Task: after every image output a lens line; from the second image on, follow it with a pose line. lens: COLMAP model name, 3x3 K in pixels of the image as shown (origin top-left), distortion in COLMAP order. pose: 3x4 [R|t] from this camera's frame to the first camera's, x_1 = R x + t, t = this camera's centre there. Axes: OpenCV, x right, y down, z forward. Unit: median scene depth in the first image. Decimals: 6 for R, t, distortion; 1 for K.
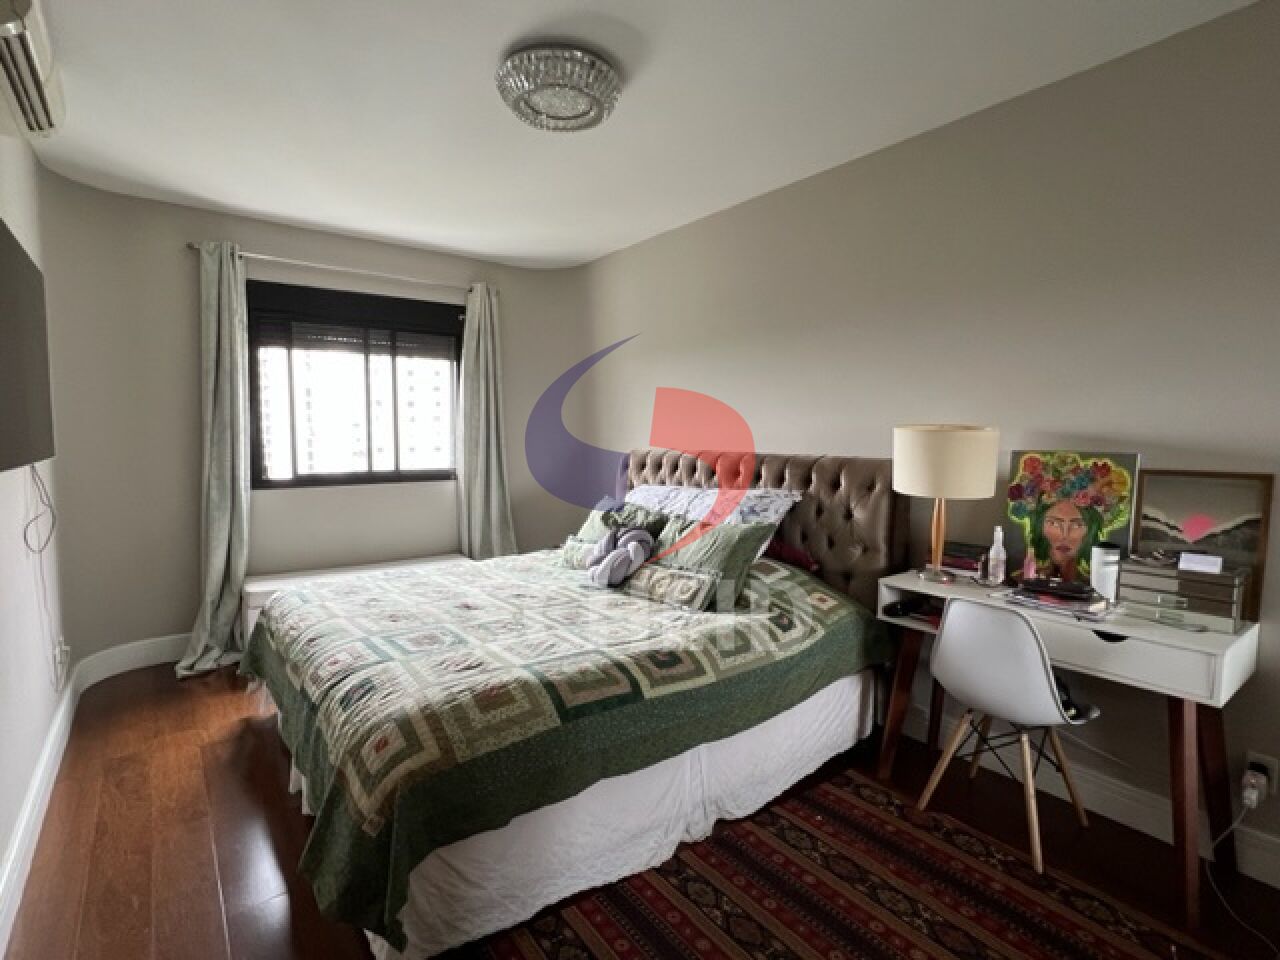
lens RADIAL K [[633.3, 0, 636.9], [0, 633.3, 482.0], [0, 0, 1]] dist [0.001958, 0.000710]
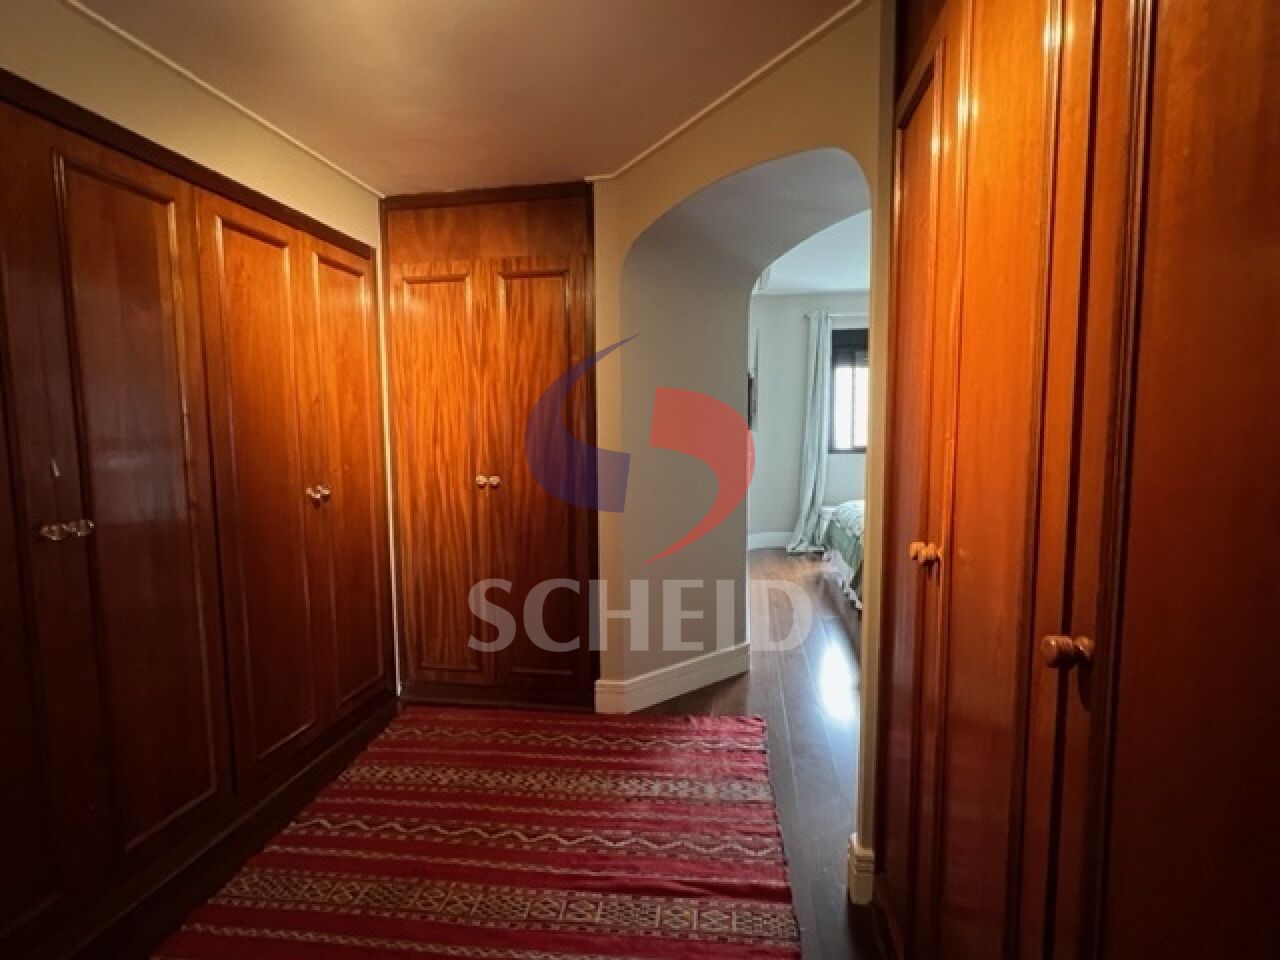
lens RADIAL K [[633.3, 0, 643.4], [0, 633.3, 478.5], [0, 0, 1]] dist [0.001958, 0.000710]
pose [[0.687966, 0.052756, -0.723823, 0.293610], [-0.044307, 0.998547, 0.030668, 0.051610], [0.724389, 0.010972, 0.689304, -0.547451]]
